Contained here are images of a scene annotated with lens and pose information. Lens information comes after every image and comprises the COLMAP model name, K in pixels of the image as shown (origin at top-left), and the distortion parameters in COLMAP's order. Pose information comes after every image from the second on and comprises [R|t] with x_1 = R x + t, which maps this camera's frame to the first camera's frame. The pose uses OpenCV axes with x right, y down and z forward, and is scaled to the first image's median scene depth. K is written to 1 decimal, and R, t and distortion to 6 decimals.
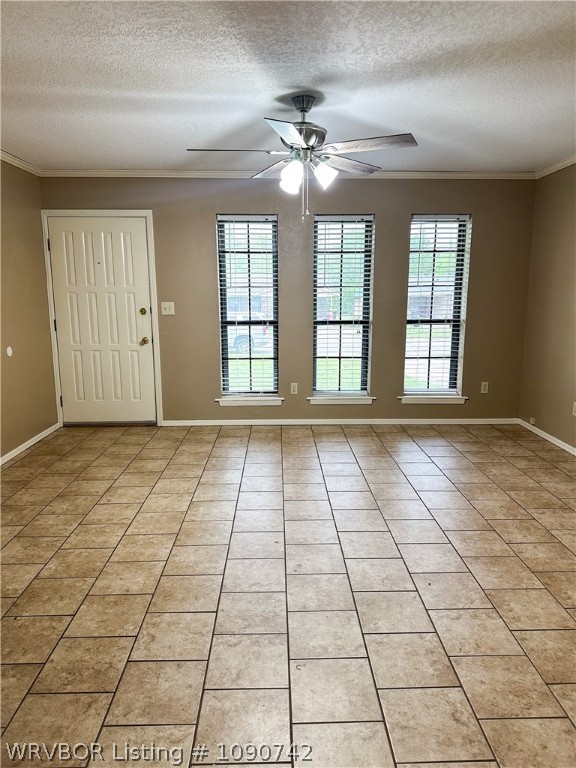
lens RADIAL K [[553.6, 0, 289.0], [0, 553.6, 383.9], [0, 0, 1]] dist [0.042434, -0.027363]
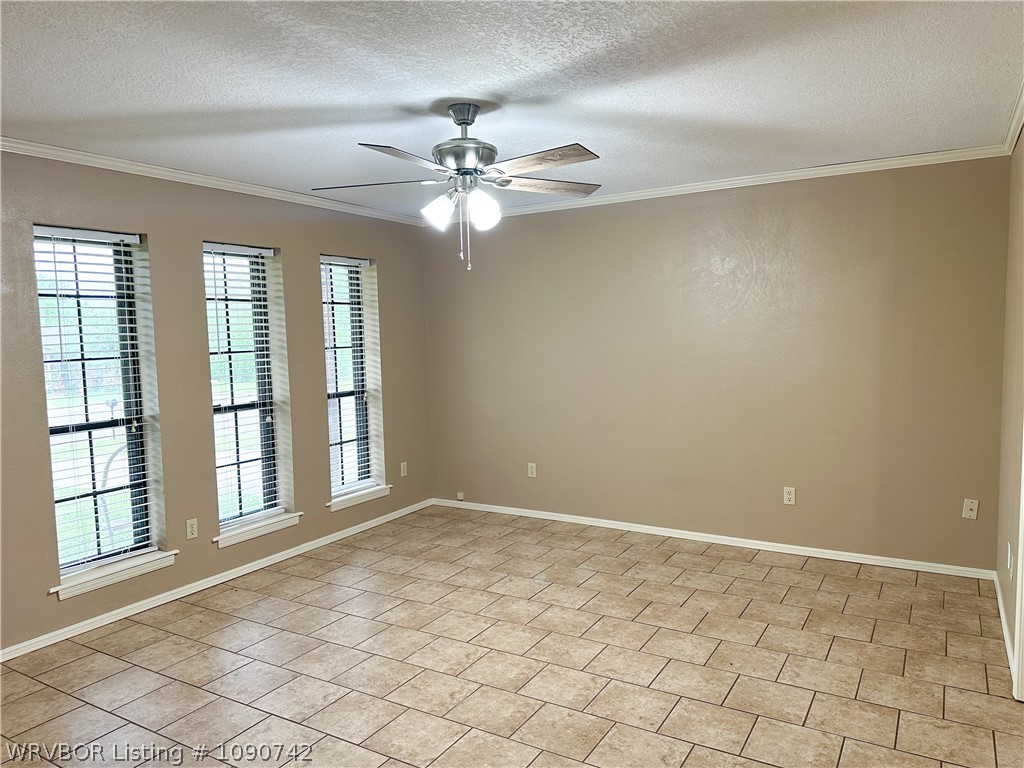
lens RADIAL K [[738.1, 0, 511.9], [0, 738.1, 394.6], [0, 0, 1]] dist [0.042434, -0.027363]
pose [[0.515779, -0.089753, 0.852007, -0.557554], [0.167765, 0.985824, 0.002290, -0.089245], [-0.840135, 0.141756, 0.523525, 0.338064]]
